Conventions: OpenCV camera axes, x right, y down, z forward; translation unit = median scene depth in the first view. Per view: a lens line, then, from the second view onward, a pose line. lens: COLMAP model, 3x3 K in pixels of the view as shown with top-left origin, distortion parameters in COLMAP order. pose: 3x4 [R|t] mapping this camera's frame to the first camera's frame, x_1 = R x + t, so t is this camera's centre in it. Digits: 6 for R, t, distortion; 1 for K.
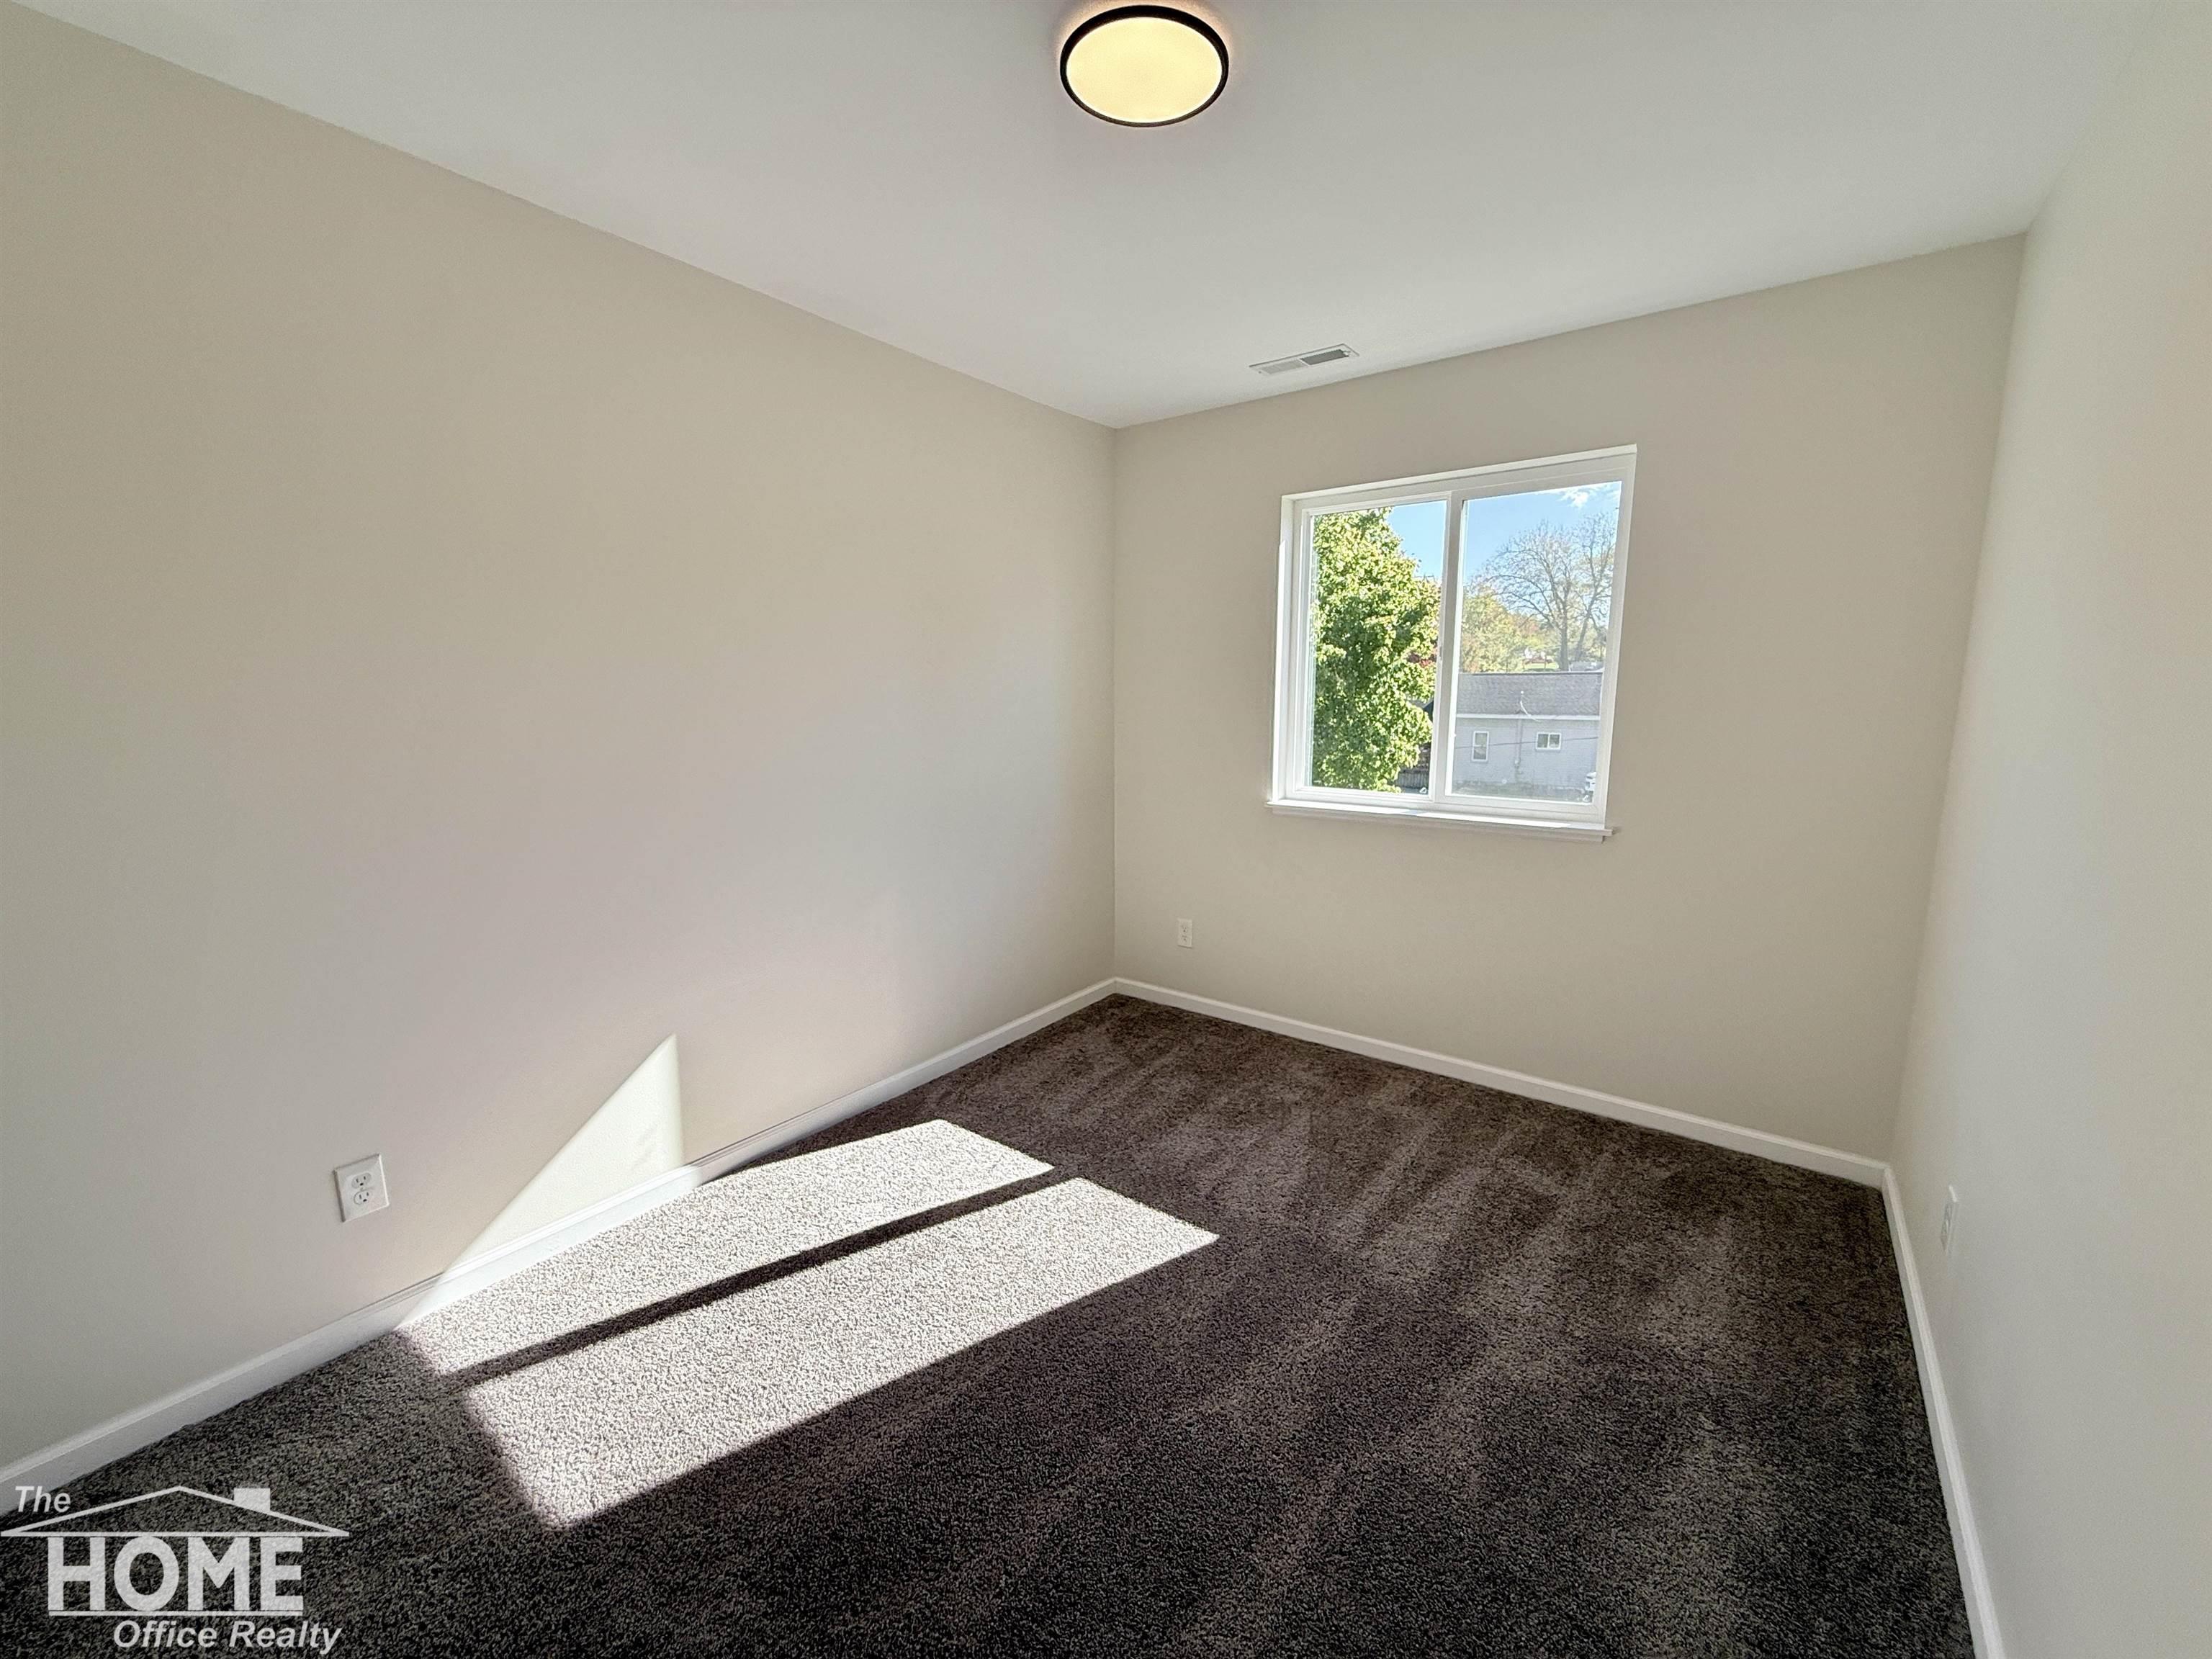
lens RADIAL K [[878.4, 0, 1106.8], [0, 878.4, 830.8], [0, 0, 1]] dist [-0.000298, -0.000358]
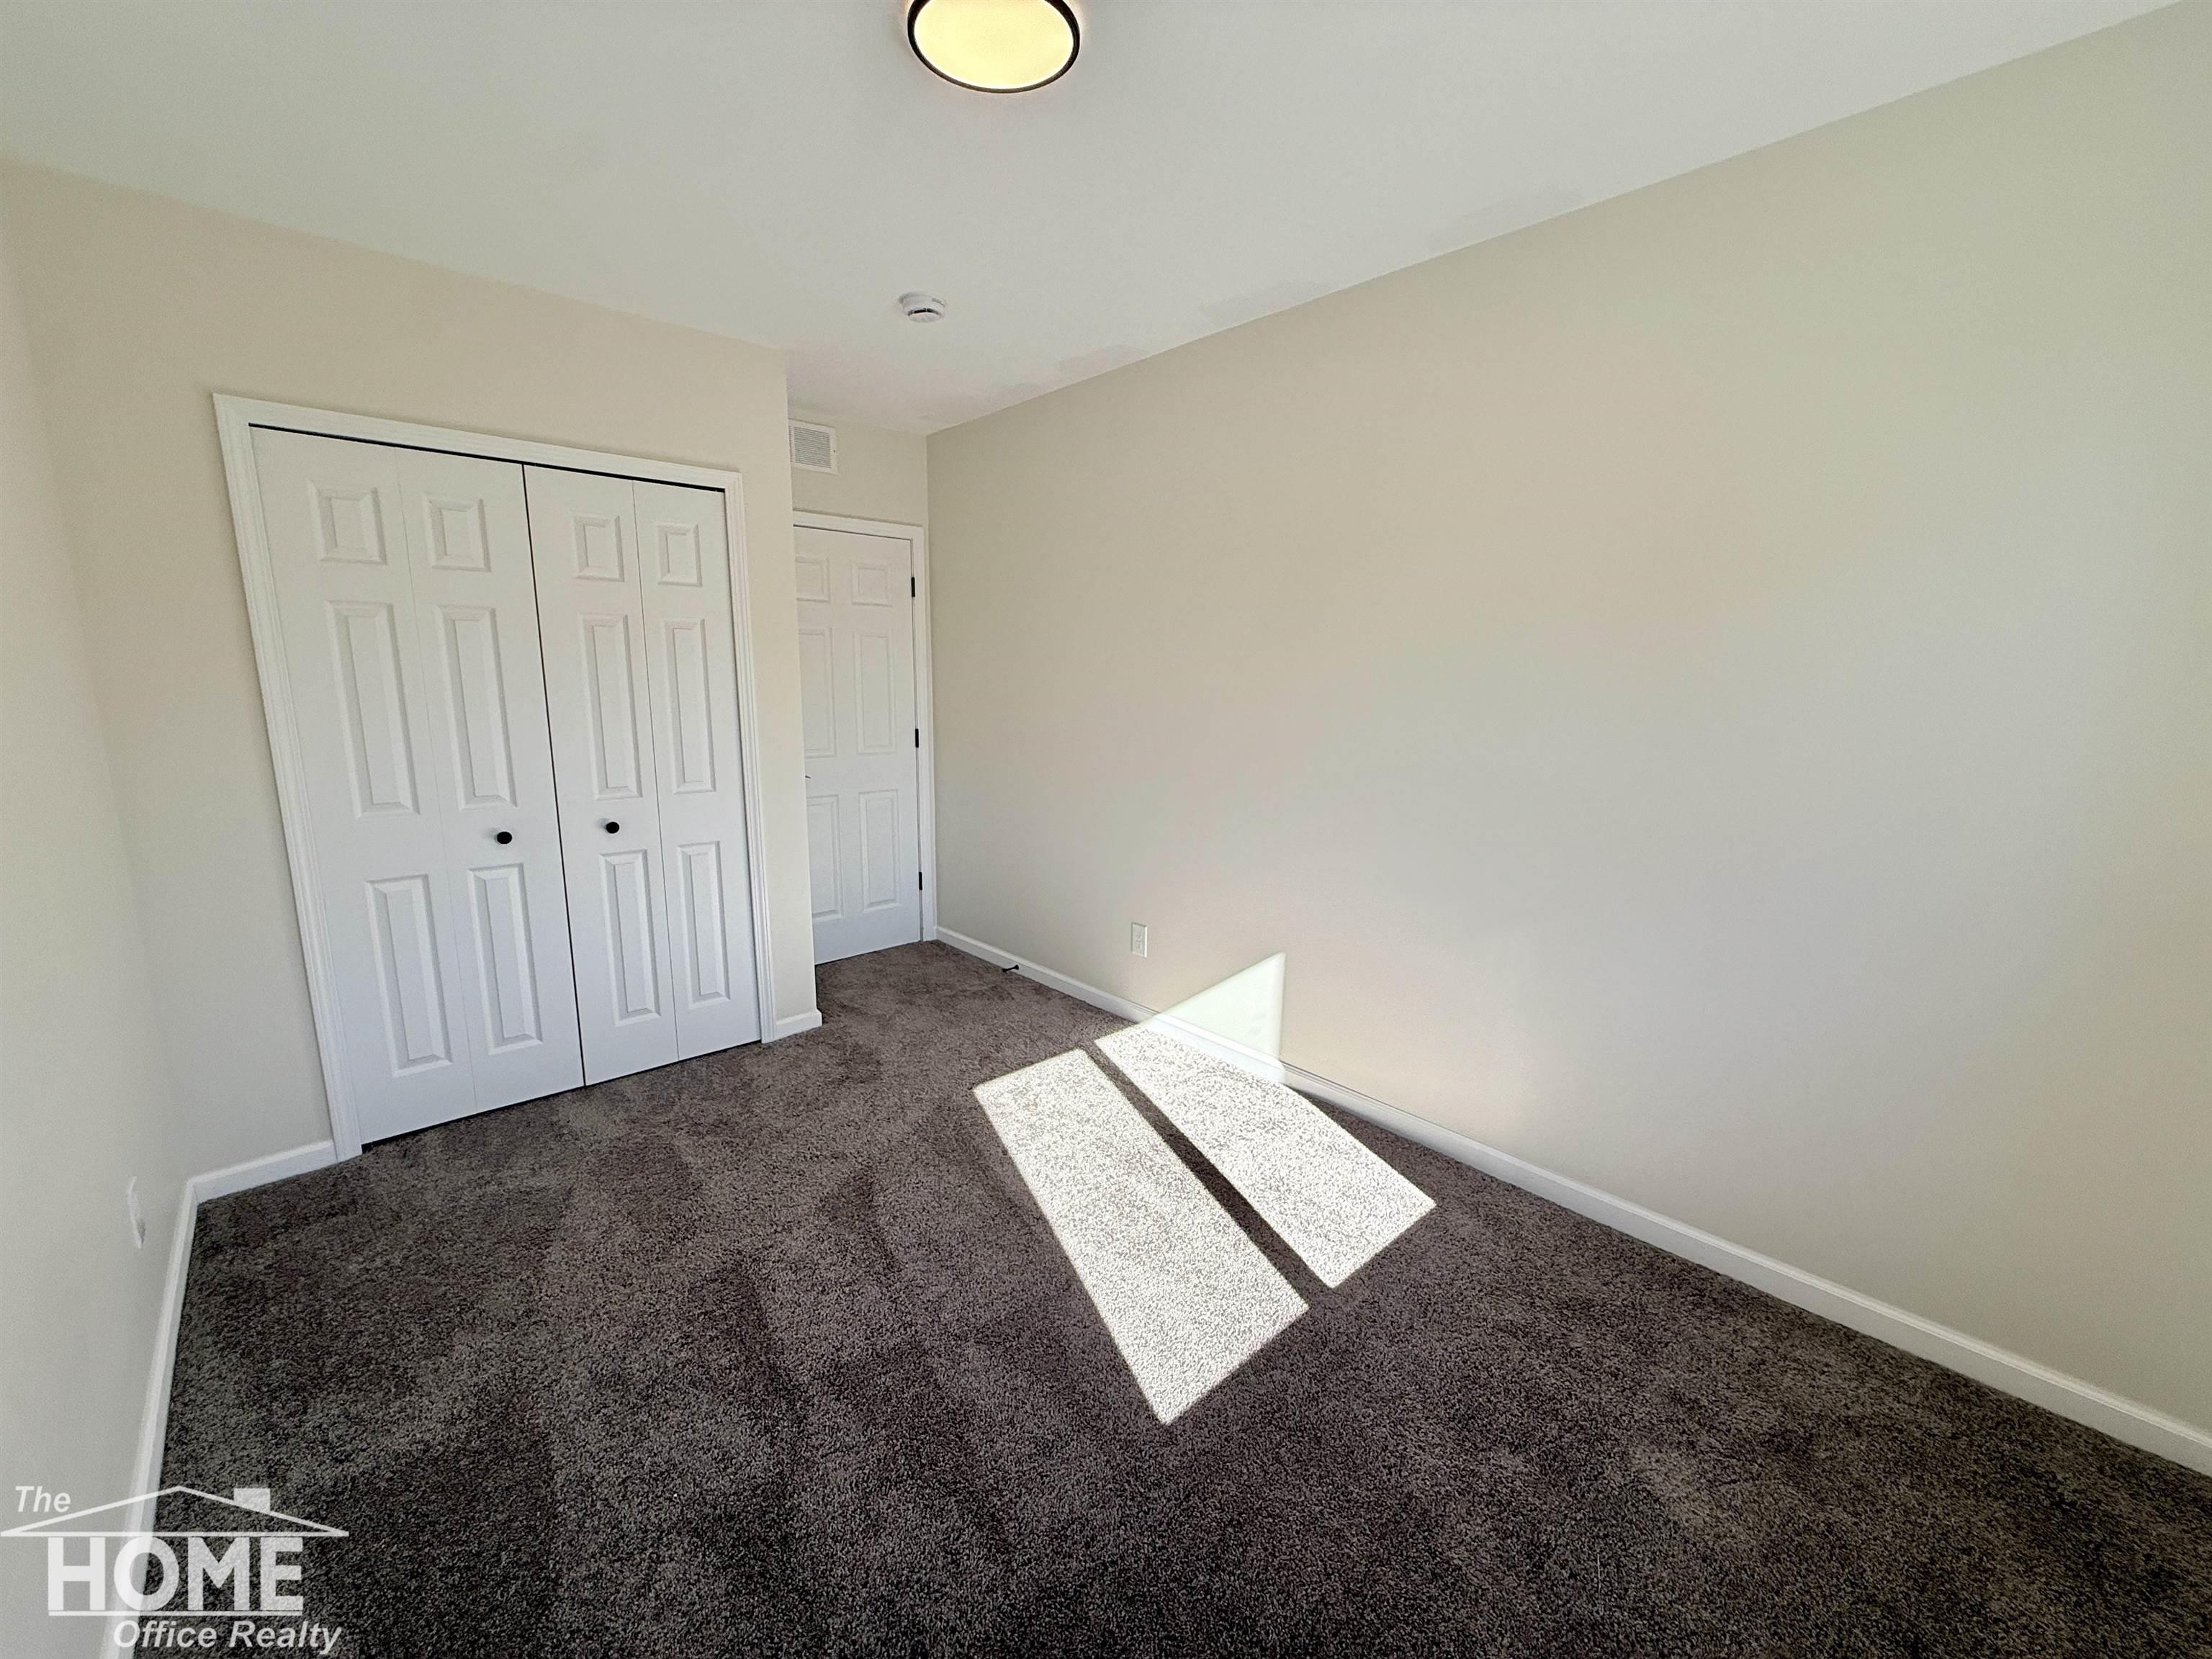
lens RADIAL K [[878.4, 0, 1106.8], [0, 878.4, 830.8], [0, 0, 1]] dist [-0.000298, -0.000358]
pose [[-0.170136, 0.181220, -0.968614, 0.670757], [-0.174894, 0.961787, 0.210663, -0.138129], [0.969776, 0.205246, -0.131941, 0.845628]]
